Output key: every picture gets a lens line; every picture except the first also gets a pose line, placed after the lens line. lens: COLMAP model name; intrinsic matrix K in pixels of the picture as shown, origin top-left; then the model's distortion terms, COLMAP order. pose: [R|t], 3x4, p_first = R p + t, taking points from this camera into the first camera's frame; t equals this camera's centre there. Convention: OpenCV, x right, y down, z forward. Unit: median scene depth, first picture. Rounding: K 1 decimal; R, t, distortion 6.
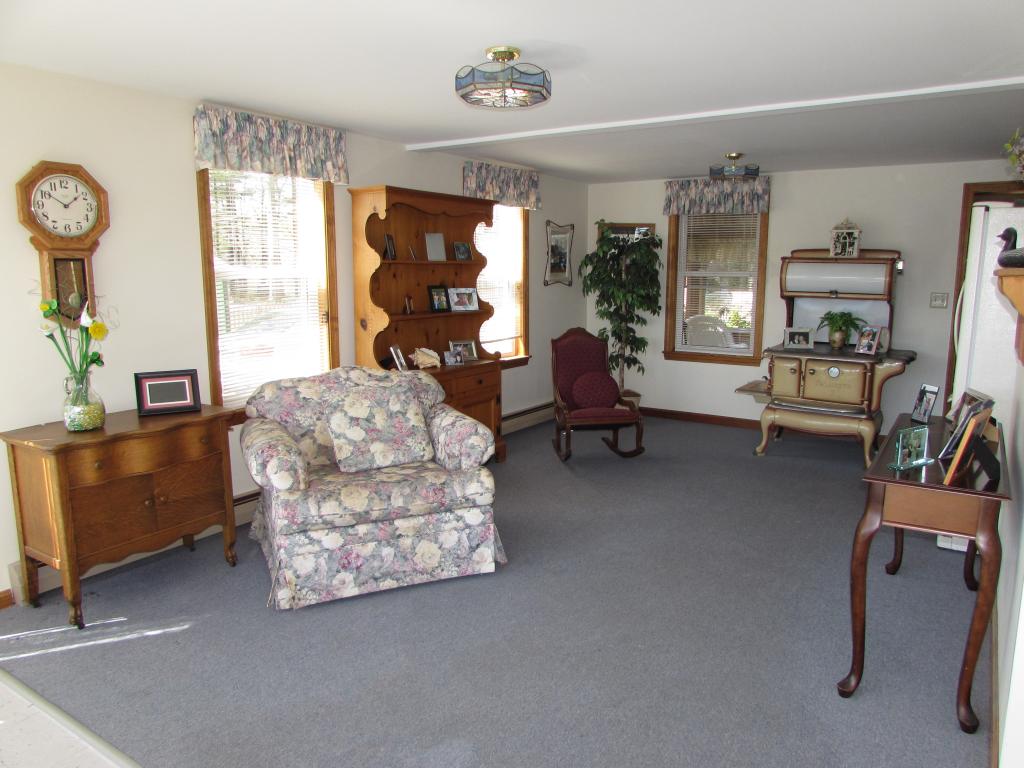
lens RADIAL K [[728.5, 0, 518.4], [0, 728.5, 380.4], [0, 0, 1]] dist [-0.037633, 0.026643]
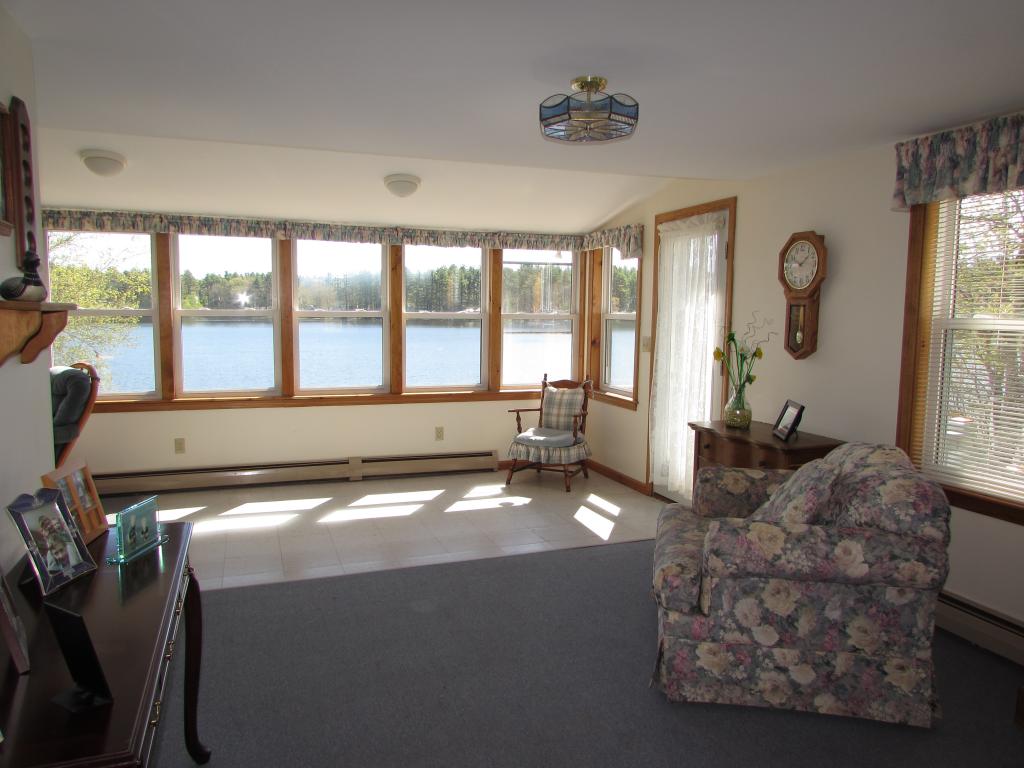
lens RADIAL K [[728.5, 0, 518.4], [0, 728.5, 380.4], [0, 0, 1]] dist [-0.037633, 0.026643]
pose [[-0.594884, 0.074303, -0.800370, 0.663661], [-0.137524, 0.971629, 0.192419, -0.201142], [0.791959, 0.224537, -0.567788, 1.260892]]
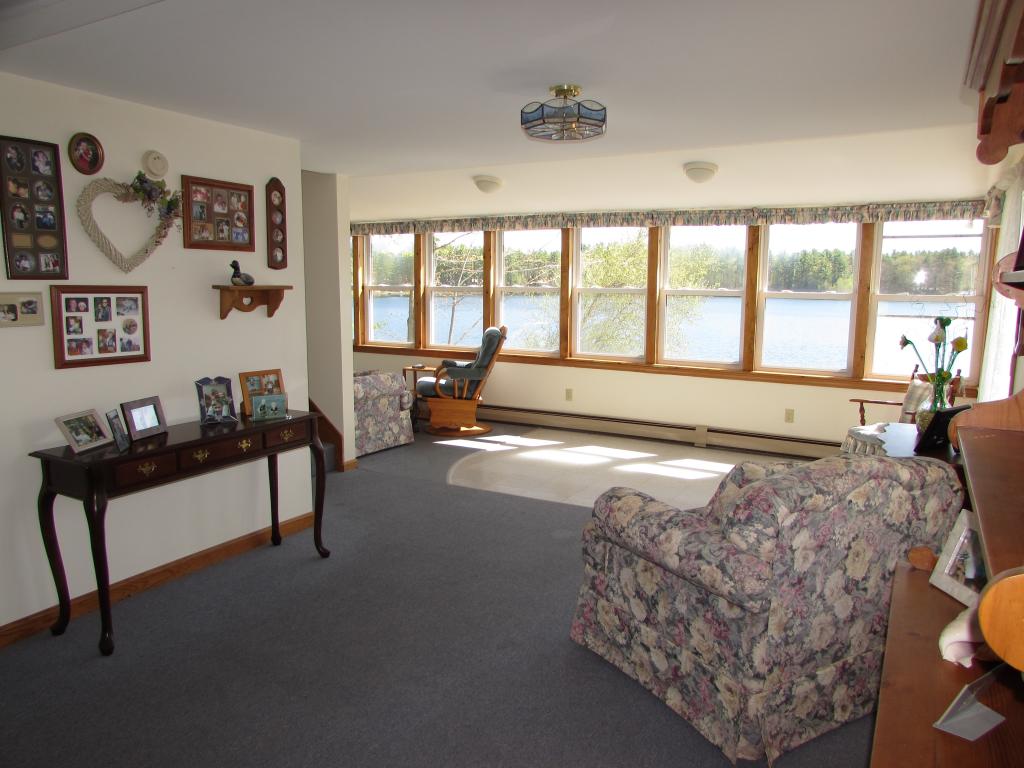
lens RADIAL K [[728.5, 0, 518.4], [0, 728.5, 380.4], [0, 0, 1]] dist [-0.037633, 0.026643]
pose [[-0.997510, 0.001020, -0.070516, 0.138621], [-0.019464, 0.957077, 0.289179, -0.277765], [0.067785, 0.289832, -0.954674, 1.719226]]
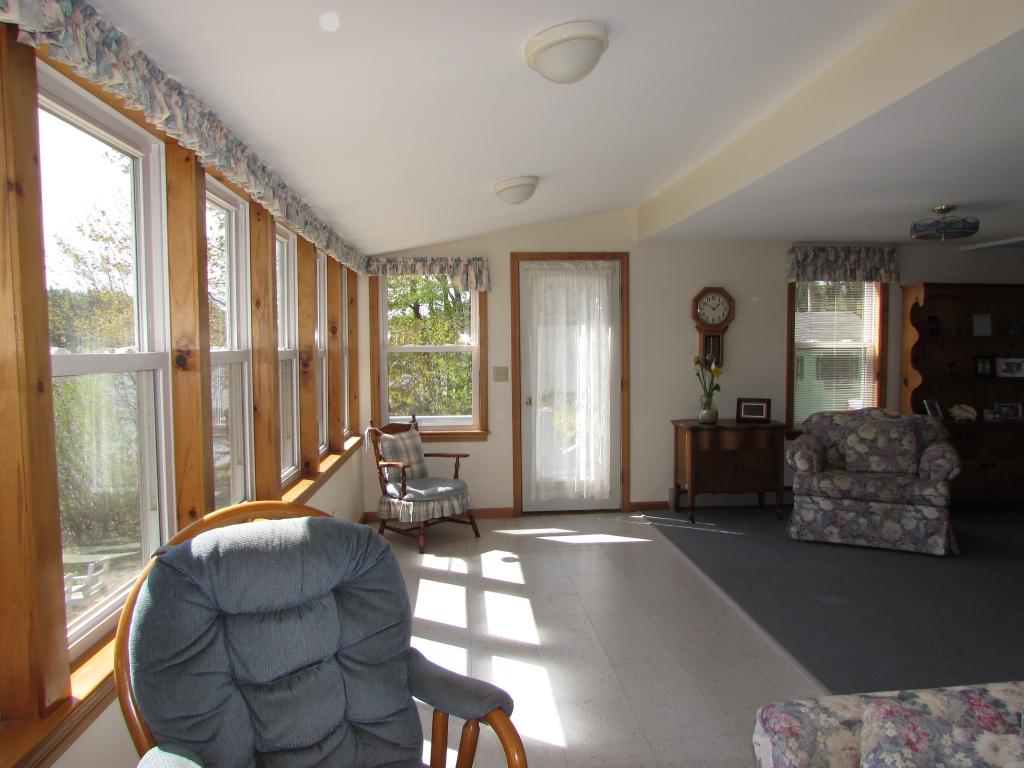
lens RADIAL K [[728.5, 0, 518.4], [0, 728.5, 380.4], [0, 0, 1]] dist [-0.037633, 0.026643]
pose [[0.620660, 0.044633, -0.782809, 0.533509], [-0.120762, 0.991907, -0.039192, 0.081273], [0.774724, 0.118859, 0.621027, -0.546373]]
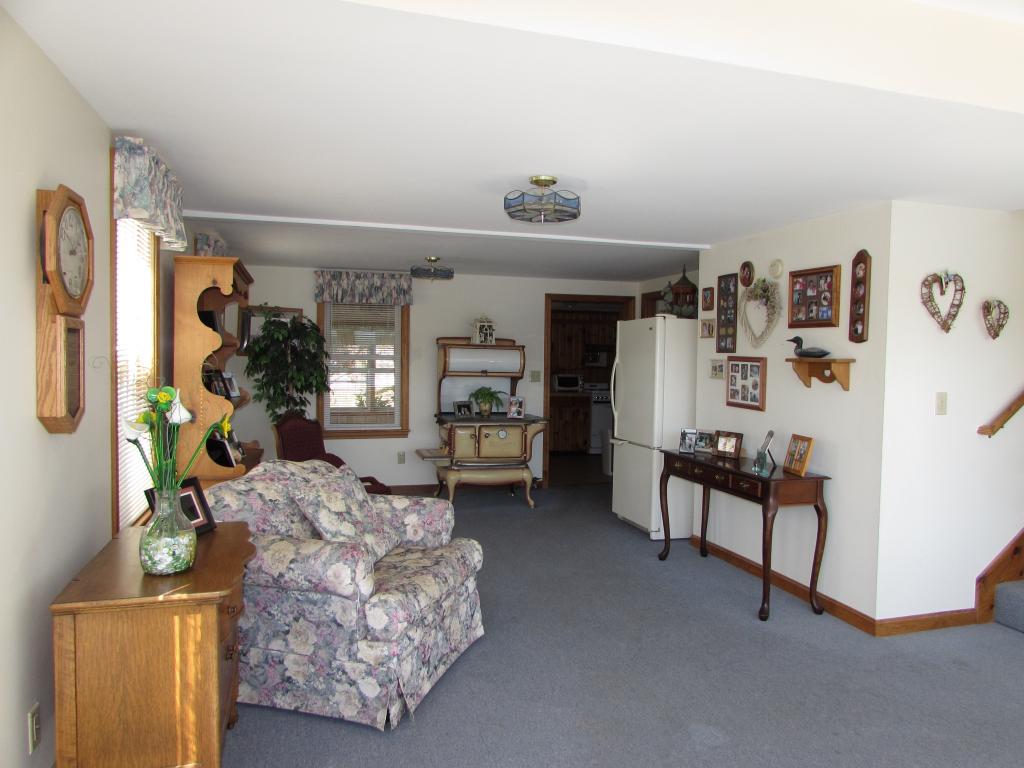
lens RADIAL K [[728.5, 0, 518.4], [0, 728.5, 380.4], [0, 0, 1]] dist [-0.037633, 0.026643]
pose [[0.647592, -0.020835, 0.761703, -0.758530], [0.106174, 0.992342, -0.063124, -0.031782], [-0.754554, 0.121752, 0.644845, 0.213578]]
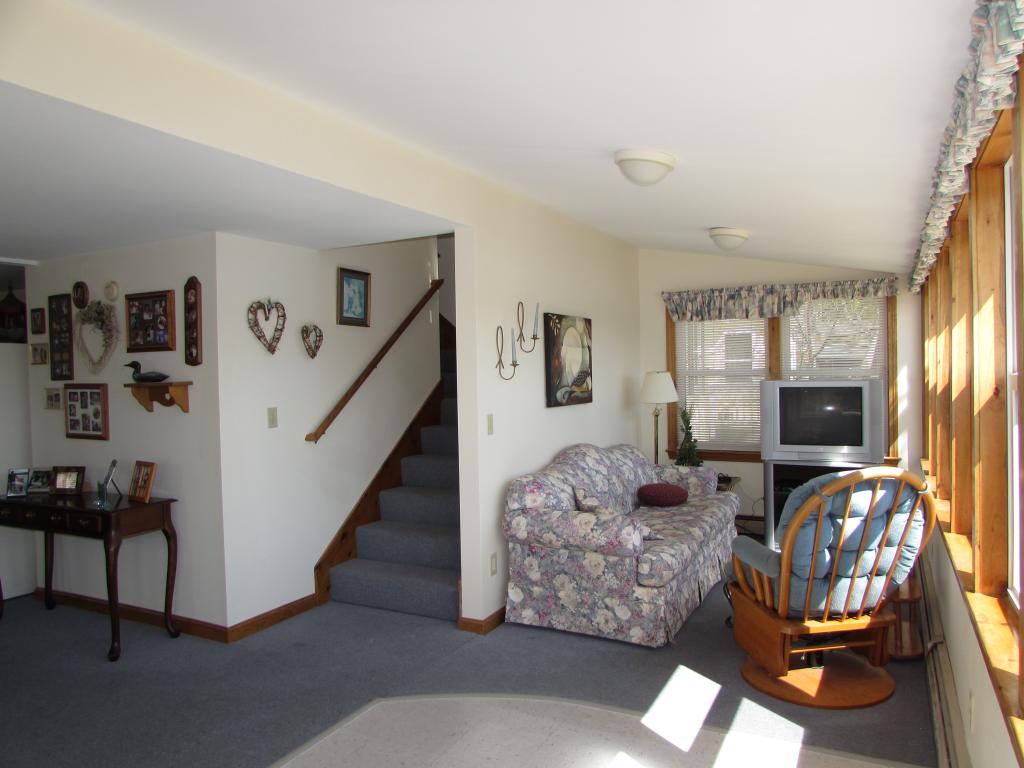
lens RADIAL K [[728.5, 0, 518.4], [0, 728.5, 380.4], [0, 0, 1]] dist [-0.037633, 0.026643]
pose [[-0.087785, -0.016497, 0.996003, -0.767031], [0.184284, 0.982335, 0.032513, -0.023013], [-0.978945, 0.186402, -0.083194, 0.122531]]
